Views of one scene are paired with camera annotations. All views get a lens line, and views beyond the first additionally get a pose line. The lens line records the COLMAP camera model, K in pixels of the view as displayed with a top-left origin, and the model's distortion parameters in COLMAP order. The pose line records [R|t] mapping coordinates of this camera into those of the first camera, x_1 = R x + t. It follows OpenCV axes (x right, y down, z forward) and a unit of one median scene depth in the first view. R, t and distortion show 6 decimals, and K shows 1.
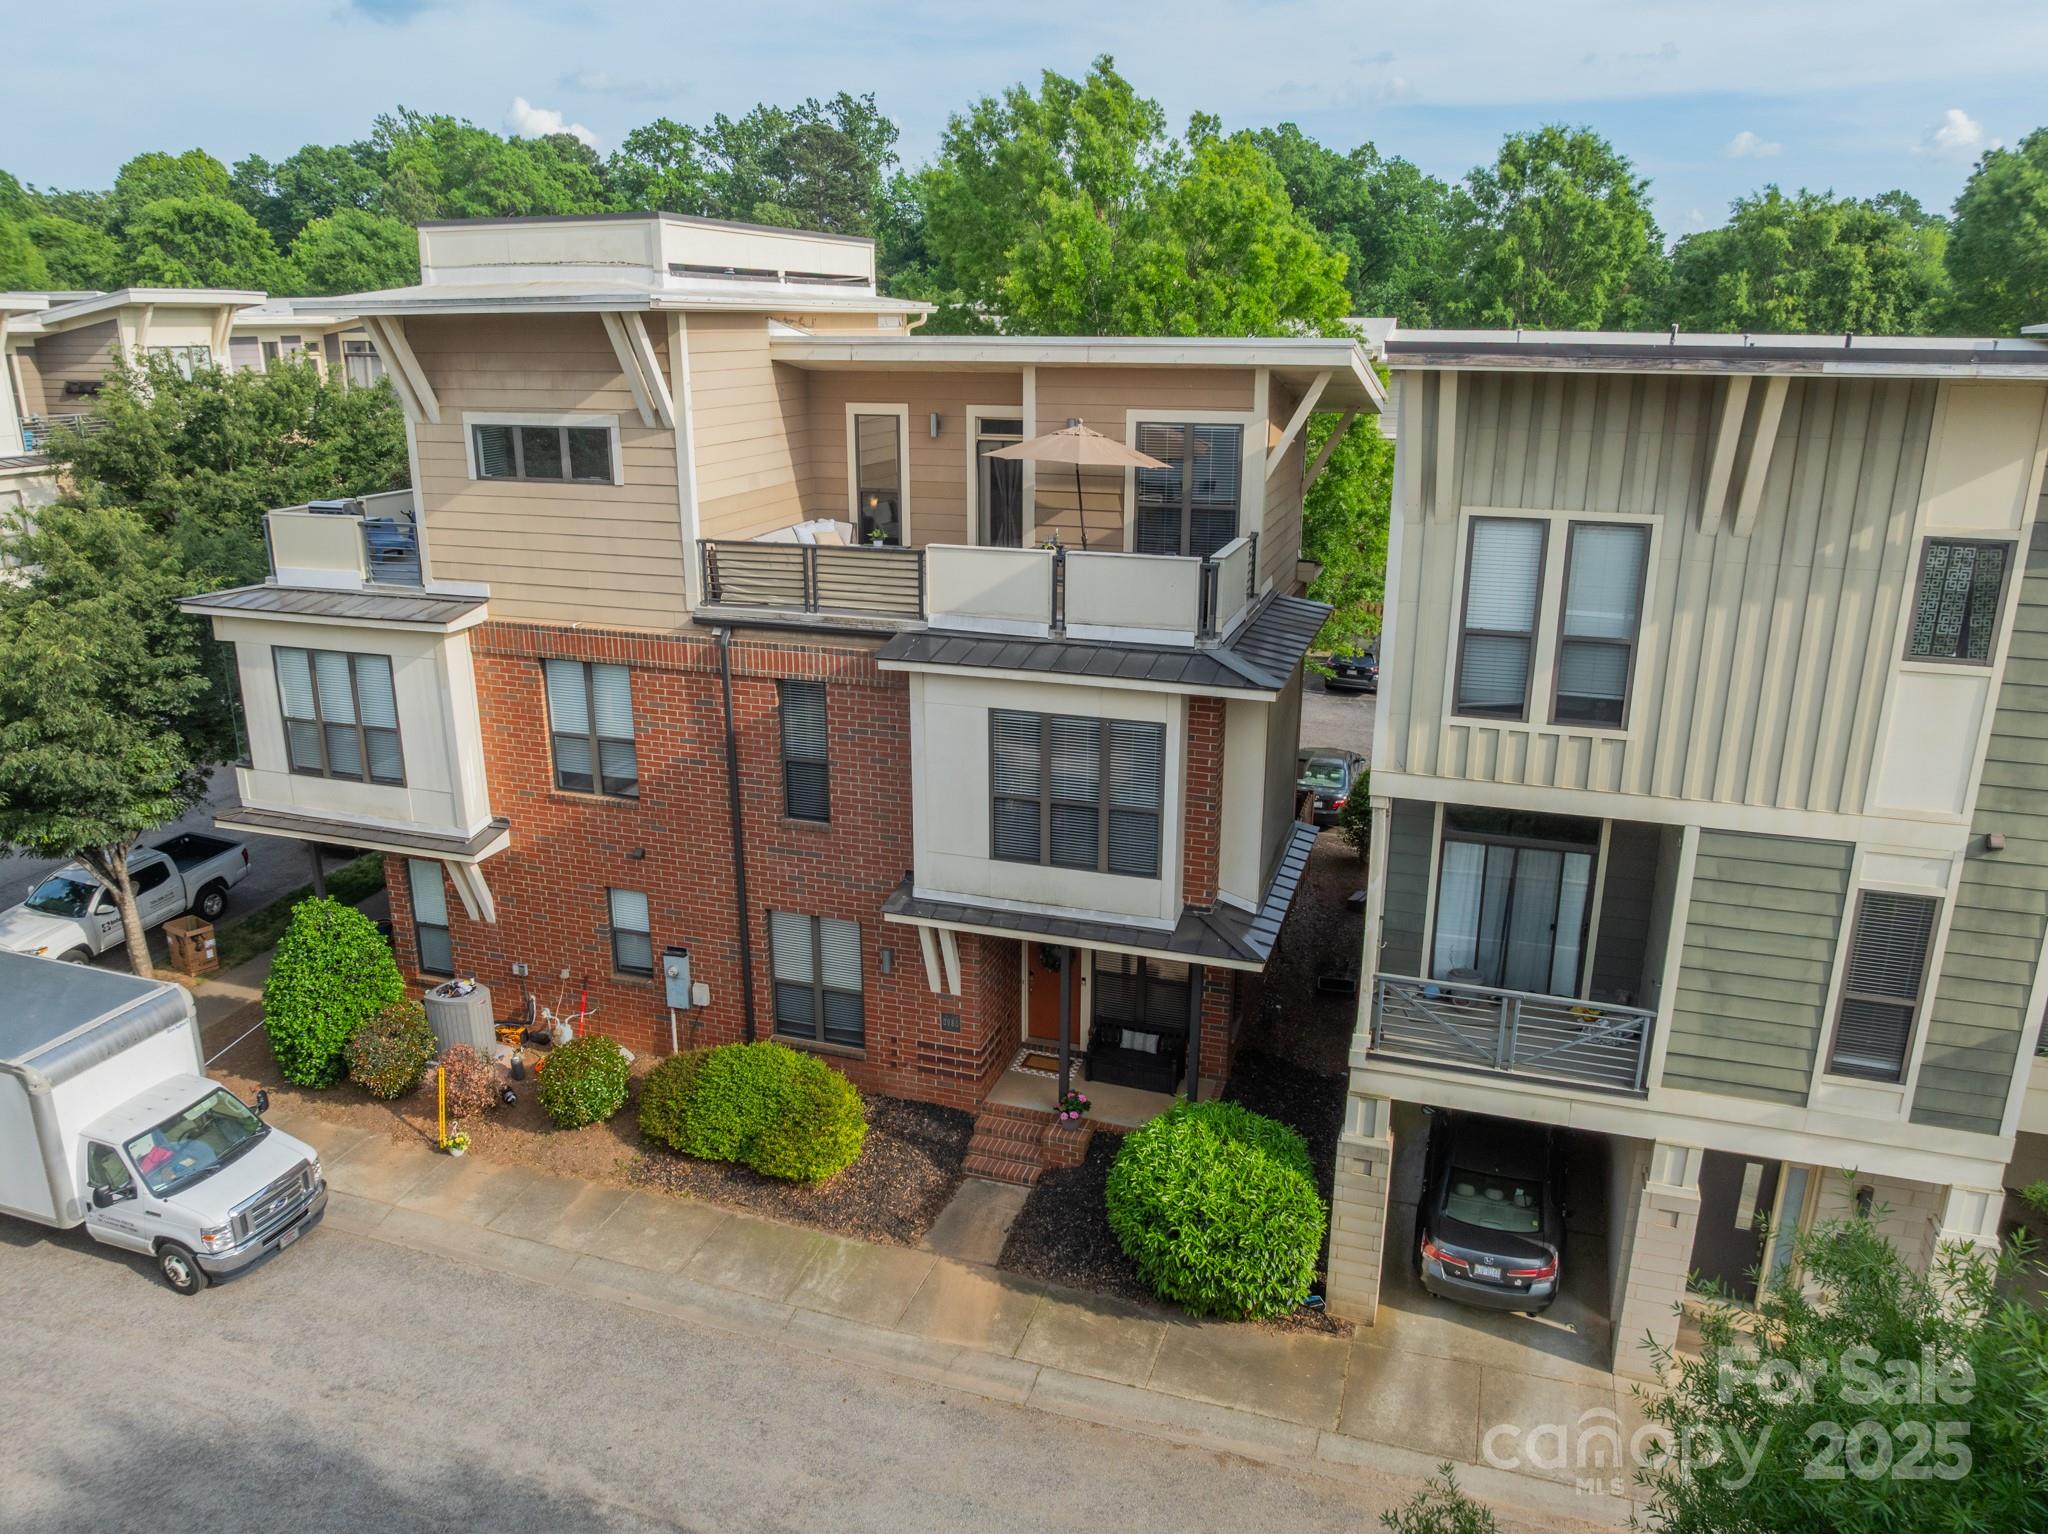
lens RADIAL K [[1454.3, 0, 1024.3], [0, 1454.3, 770.5], [0, 0, 1]] dist [-0.052452, 0.019073]
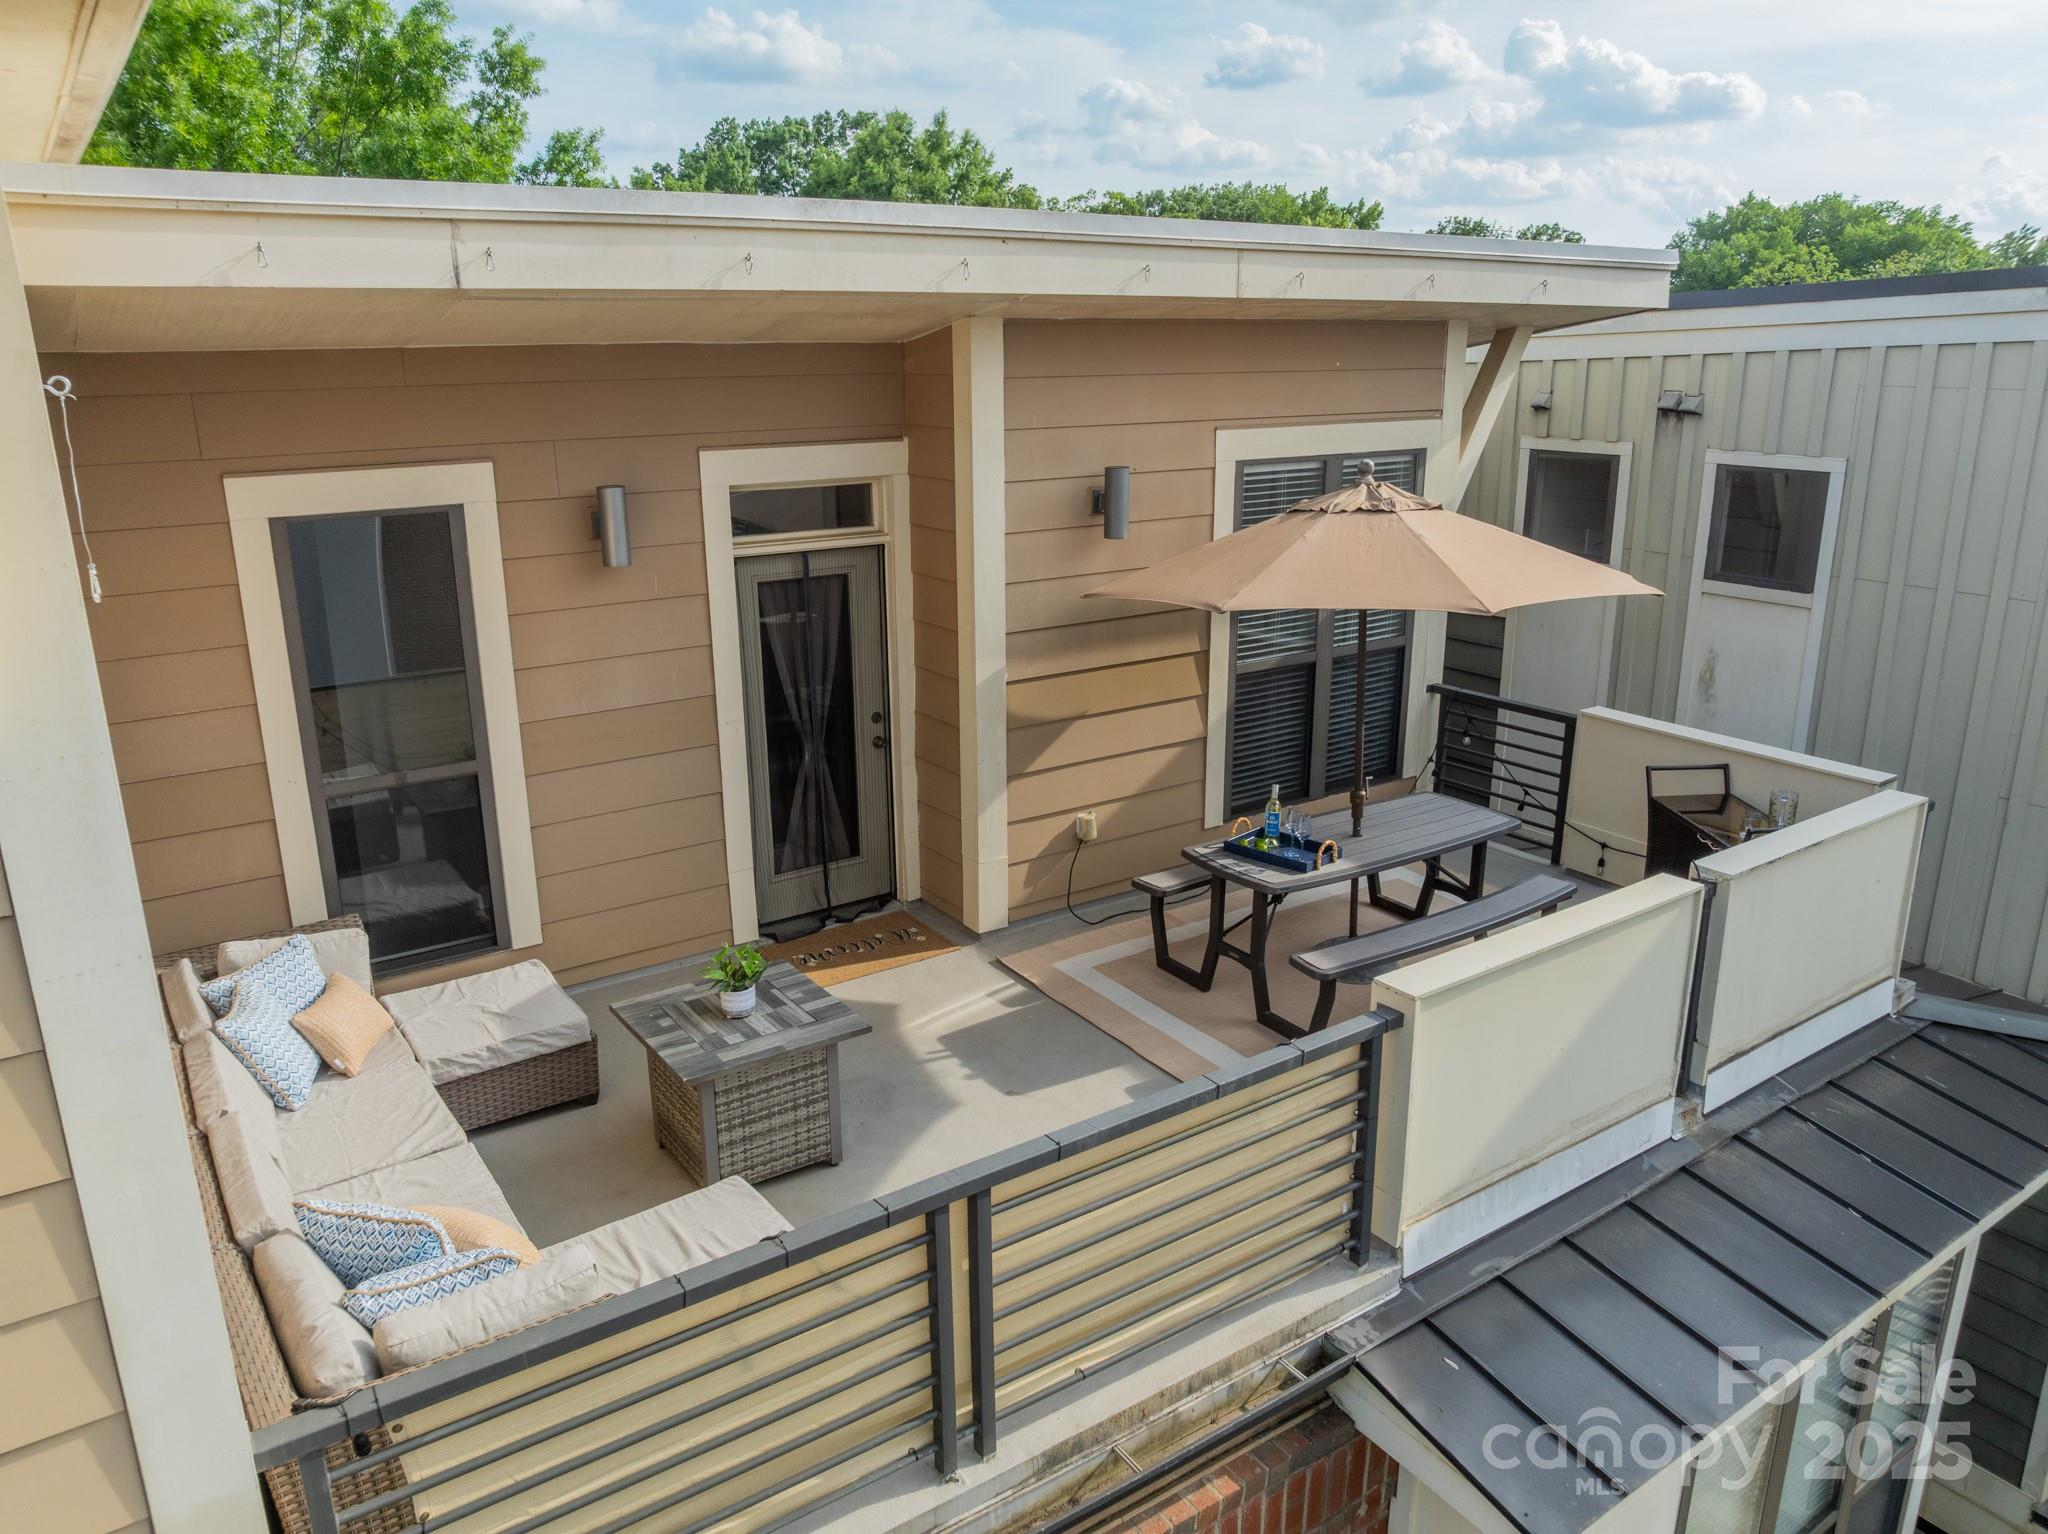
lens RADIAL K [[1454.3, 0, 1036.0], [0, 1454.3, 780.6], [0, 0, 1]] dist [-0.052452, 0.019073]
pose [[0.595716, -0.240644, 0.766298, -0.254240], [0.238625, 0.964010, 0.117227, -0.207286], [-0.766929, 0.113024, 0.631700, 0.773910]]
